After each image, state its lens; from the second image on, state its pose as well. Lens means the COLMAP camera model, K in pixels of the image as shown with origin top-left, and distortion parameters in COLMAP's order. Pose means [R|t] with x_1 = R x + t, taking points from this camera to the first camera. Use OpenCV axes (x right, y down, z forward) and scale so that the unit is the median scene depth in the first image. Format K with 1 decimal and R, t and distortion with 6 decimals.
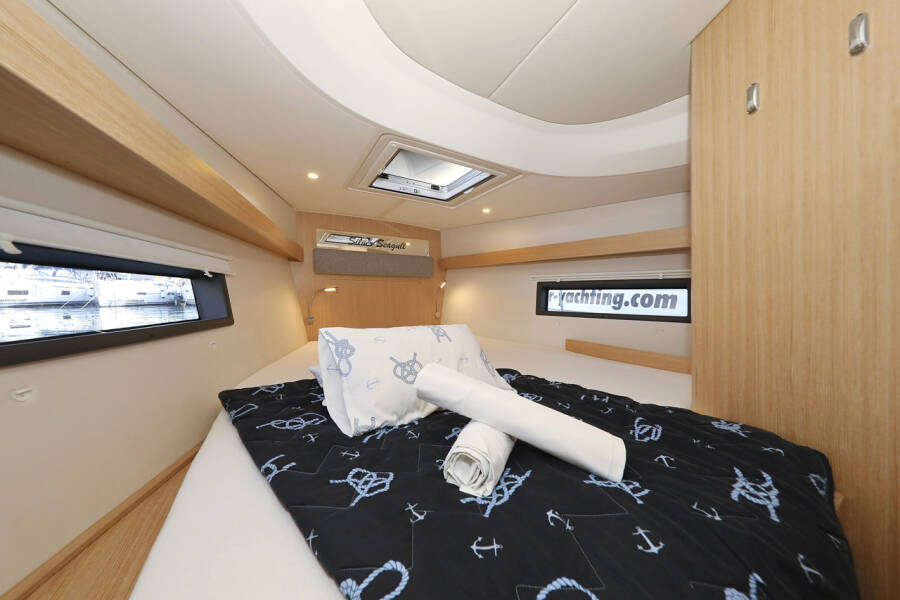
lens RADIAL K [[292.5, 0, 460.6], [0, 292.5, 306.7], [0, 0, 1]] dist [0.000285, 0.000012]
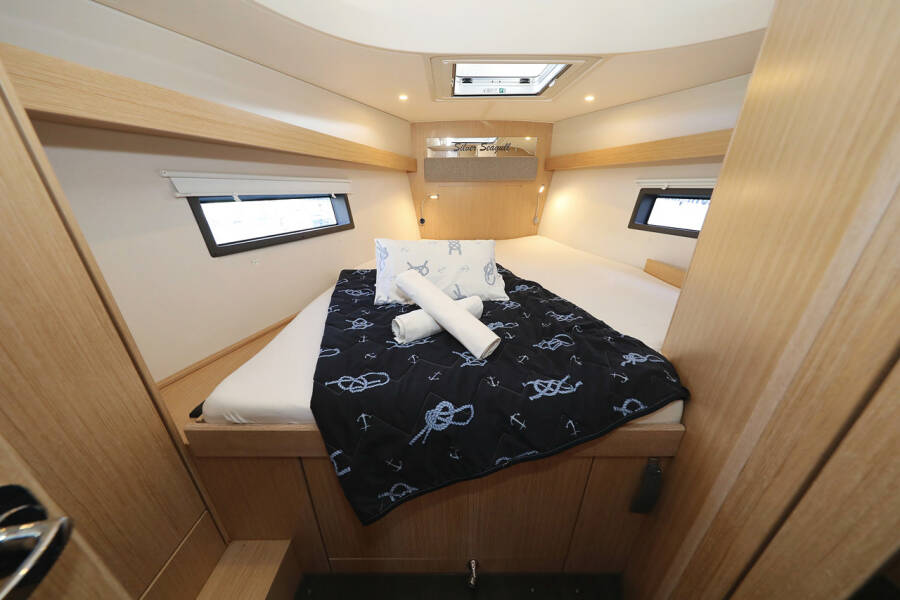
lens RADIAL K [[292.5, 0, 460.6], [0, 292.5, 306.7], [0, 0, 1]] dist [0.000285, 0.000012]
pose [[0.867757, 0.184168, -0.461606, 0.377789], [-0.013777, 0.937363, 0.348083, -0.072316], [0.496797, -0.295692, 0.815940, -0.085139]]
